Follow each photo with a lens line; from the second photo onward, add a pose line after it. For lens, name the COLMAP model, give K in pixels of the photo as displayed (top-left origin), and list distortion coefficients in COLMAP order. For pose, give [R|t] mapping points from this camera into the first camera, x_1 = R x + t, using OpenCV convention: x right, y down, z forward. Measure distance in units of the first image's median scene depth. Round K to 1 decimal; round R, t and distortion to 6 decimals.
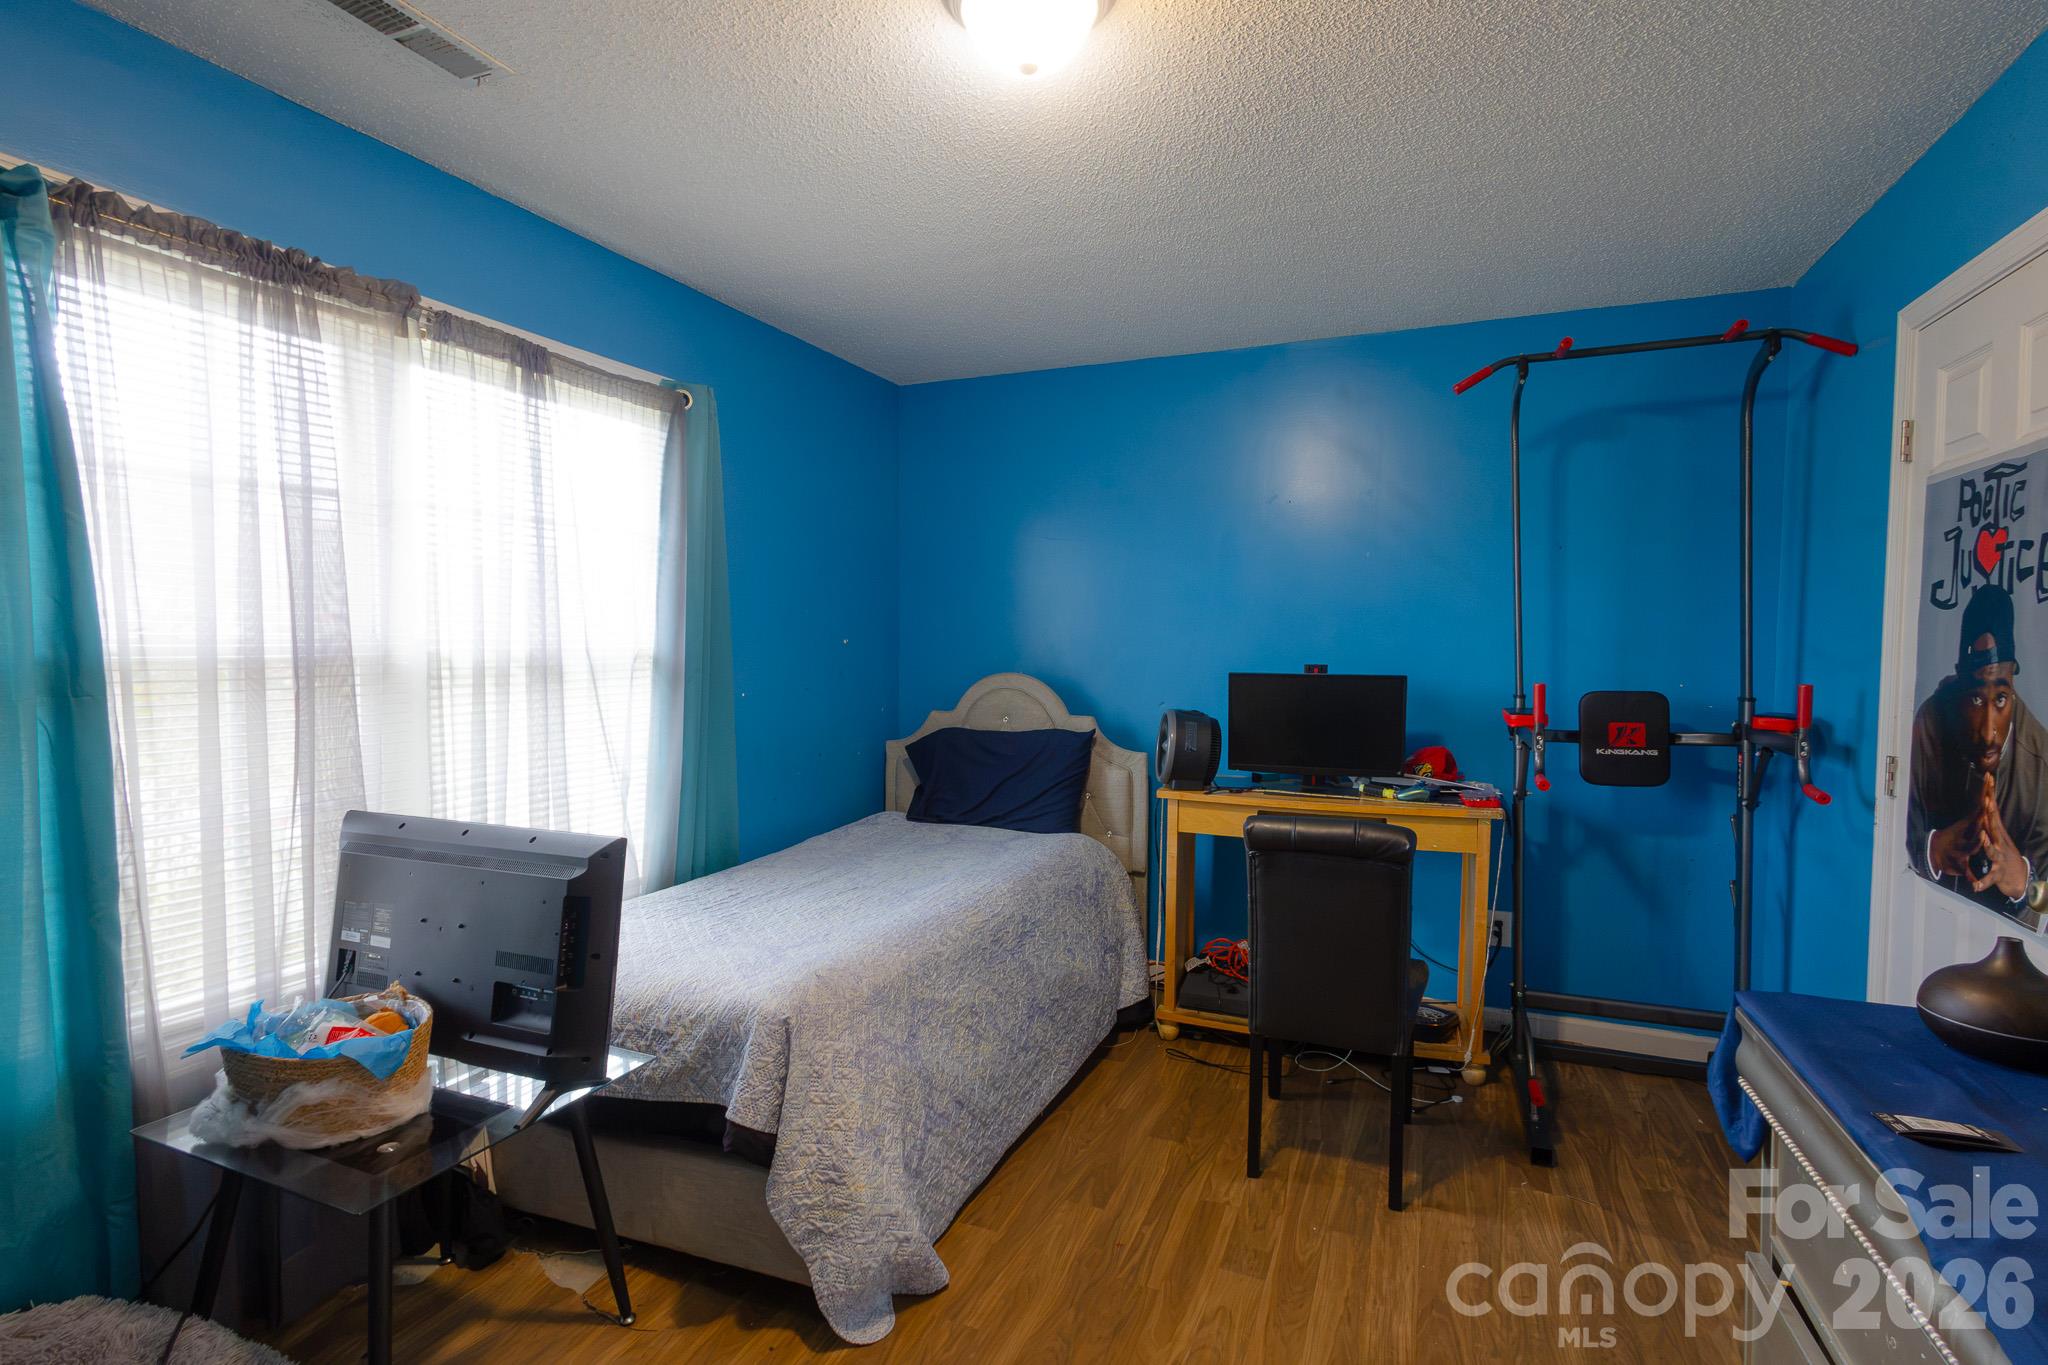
lens RADIAL K [[963.1, 0, 1018.9], [0, 963.1, 678.7], [0, 0, 1]] dist [0.009448, -0.000158]
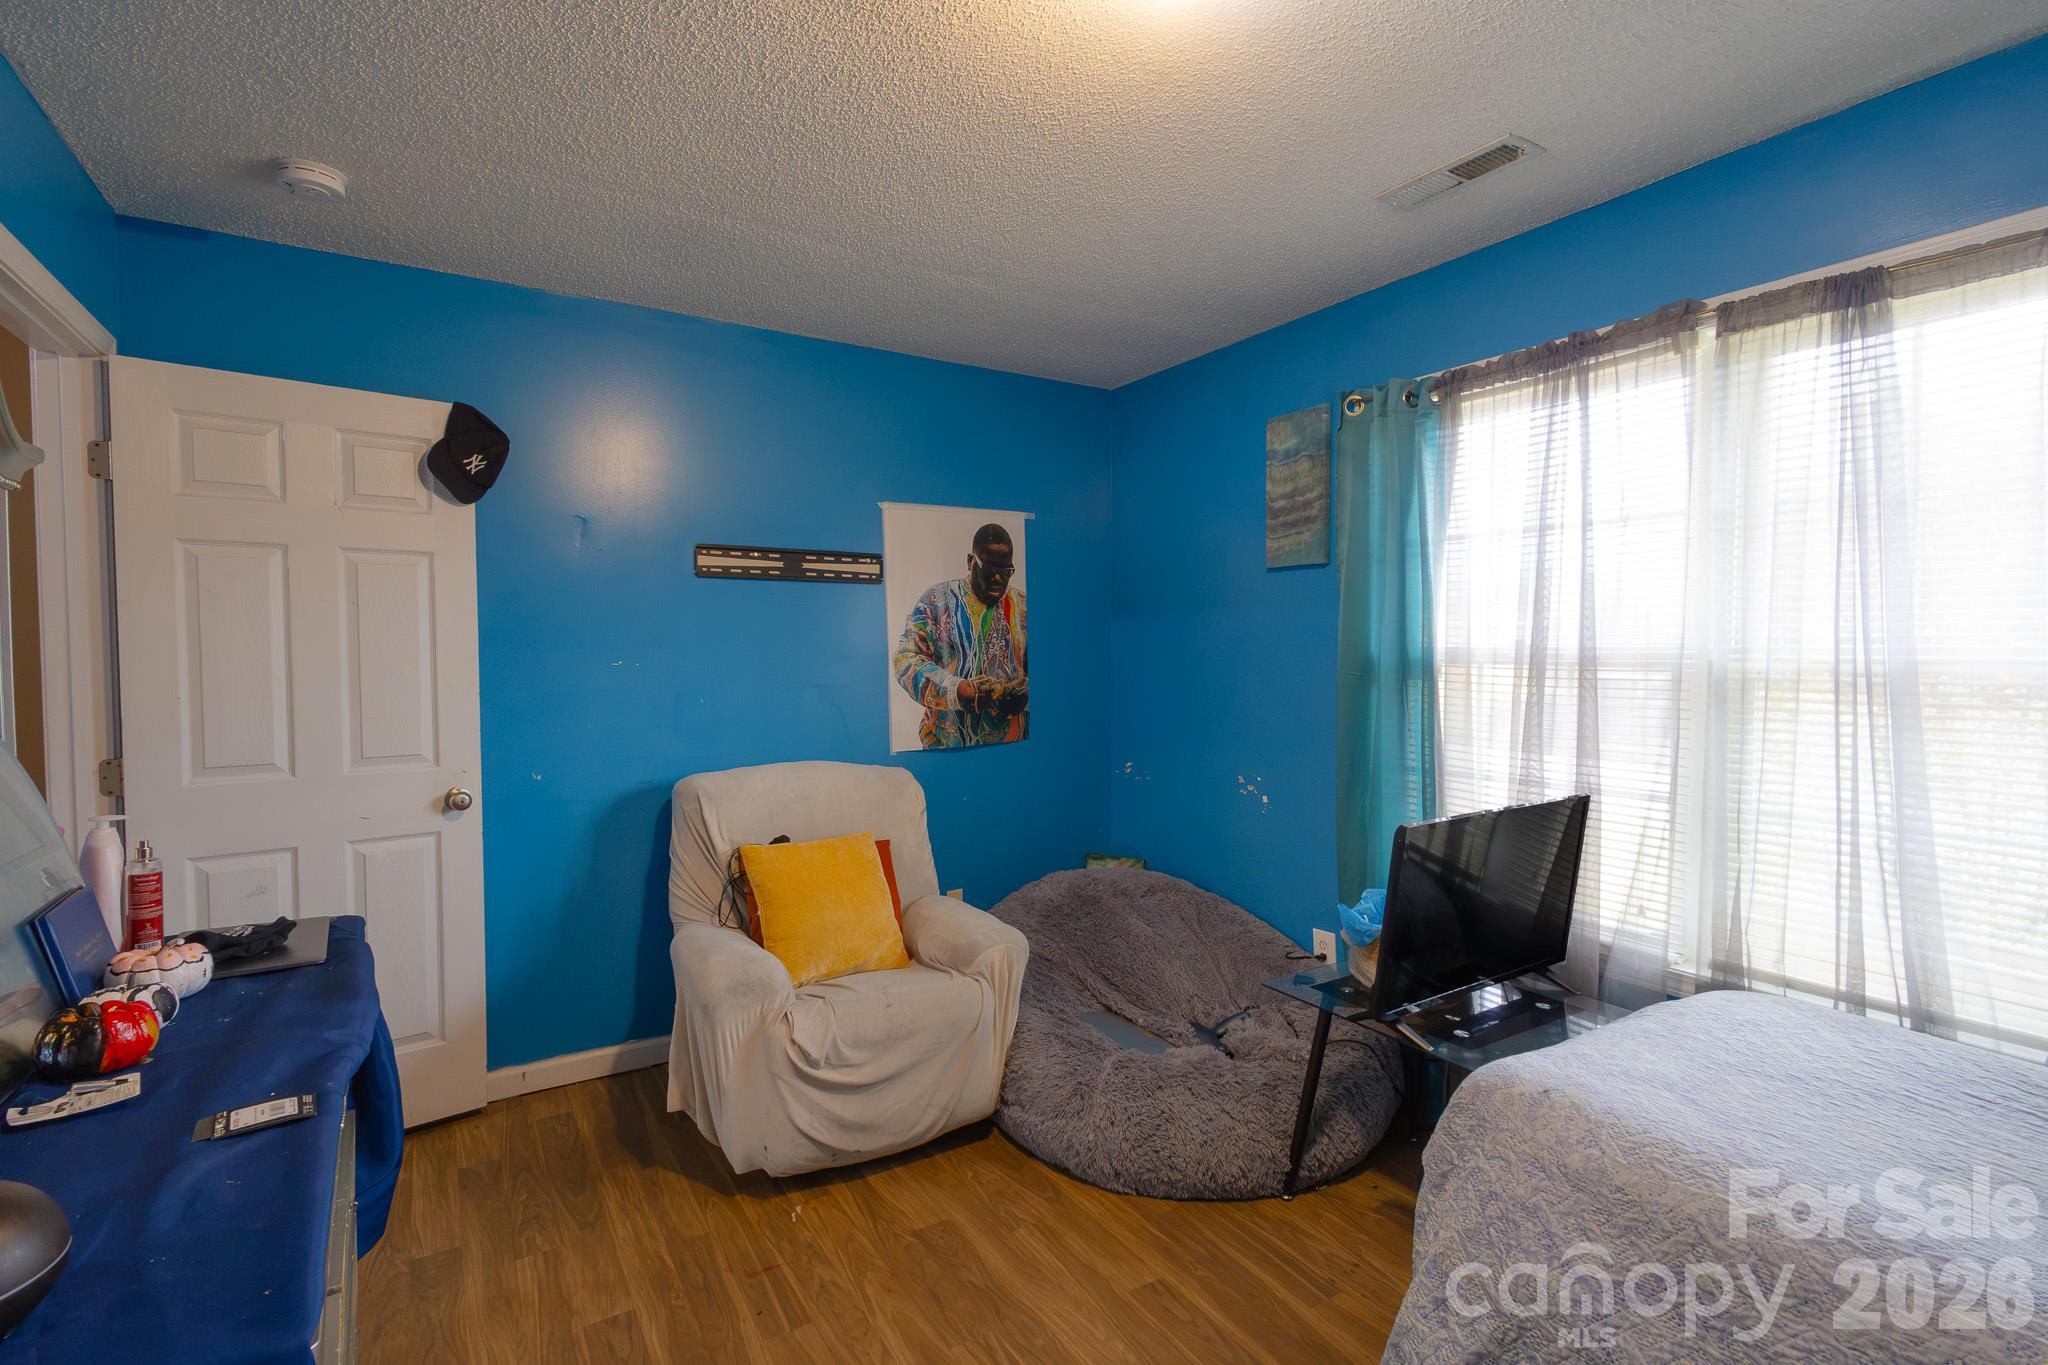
lens RADIAL K [[963.1, 0, 1018.9], [0, 963.1, 678.7], [0, 0, 1]] dist [0.009448, -0.000158]
pose [[-0.574576, 0.024419, -0.818087, 0.591906], [-0.035994, 0.997834, 0.055065, -0.037950], [0.817660, 0.061085, -0.572452, 0.997195]]
